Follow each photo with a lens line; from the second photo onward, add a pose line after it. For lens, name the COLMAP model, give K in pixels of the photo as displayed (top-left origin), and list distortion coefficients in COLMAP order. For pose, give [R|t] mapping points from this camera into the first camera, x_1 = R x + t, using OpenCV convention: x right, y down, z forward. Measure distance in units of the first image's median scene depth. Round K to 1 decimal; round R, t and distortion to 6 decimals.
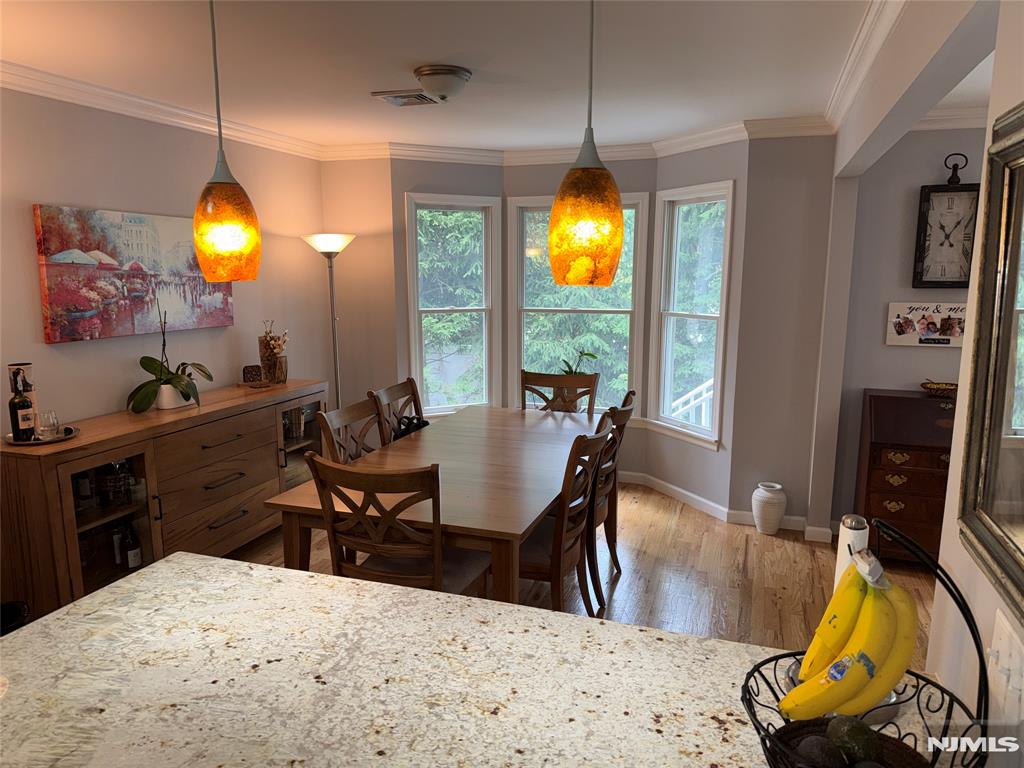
lens RADIAL K [[726.4, 0, 501.0], [0, 726.4, 388.2], [0, 0, 1]] dist [0.040588, -0.055866]
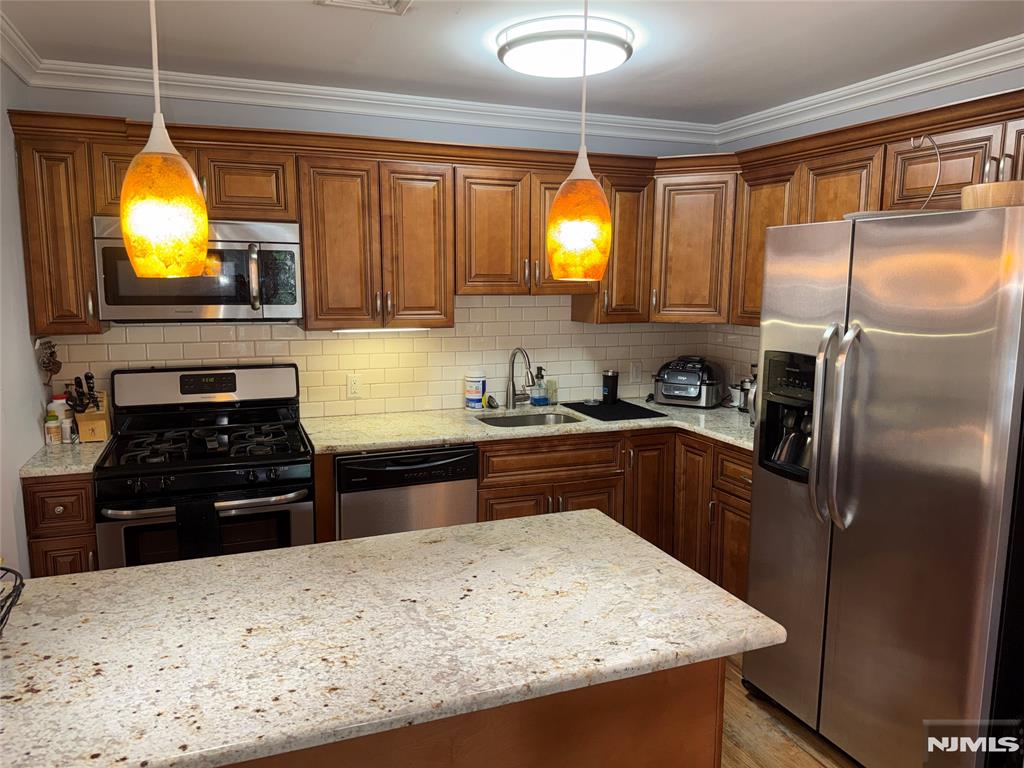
lens RADIAL K [[726.4, 0, 503.9], [0, 726.4, 390.1], [0, 0, 1]] dist [0.040588, -0.055866]
pose [[-0.758557, 0.095523, -0.644567, 0.142221], [-0.113516, 0.954698, 0.275076, -0.107152], [0.641642, 0.281829, -0.713349, 0.697156]]
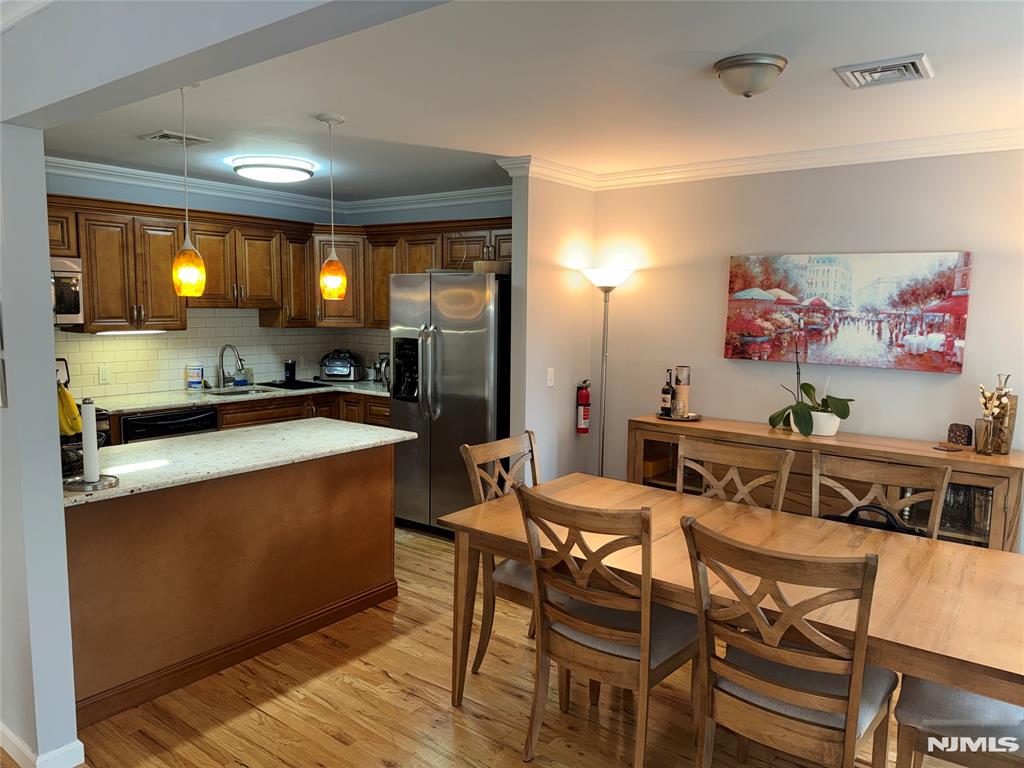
lens RADIAL K [[726.4, 0, 518.4], [0, 726.4, 391.4], [0, 0, 1]] dist [0.040588, -0.055866]
pose [[-0.298775, 0.107214, -0.948282, 0.739988], [-0.176001, 0.970434, 0.165172, -0.147344], [0.937954, 0.216248, -0.271071, 0.963169]]
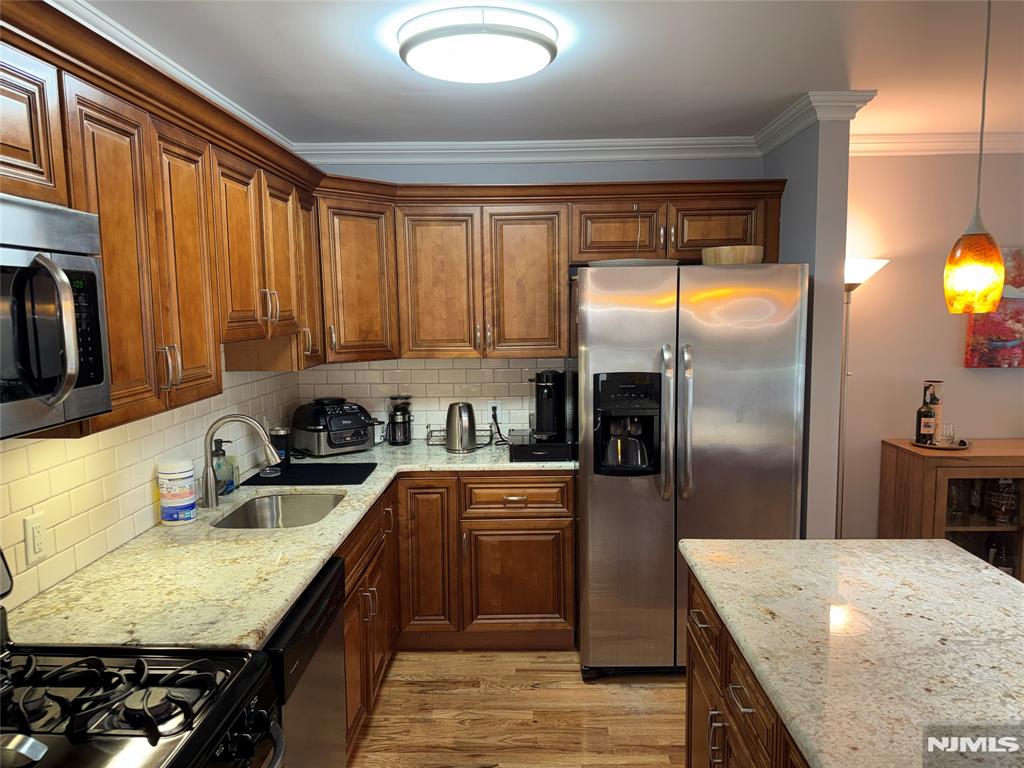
lens RADIAL K [[726.4, 0, 516.9], [0, 726.4, 392.6], [0, 0, 1]] dist [0.040588, -0.055866]
pose [[0.321352, 0.112454, -0.940259, 0.230531], [-0.148801, 0.986585, 0.067139, 0.006236], [0.935196, 0.118337, 0.333775, -0.042118]]
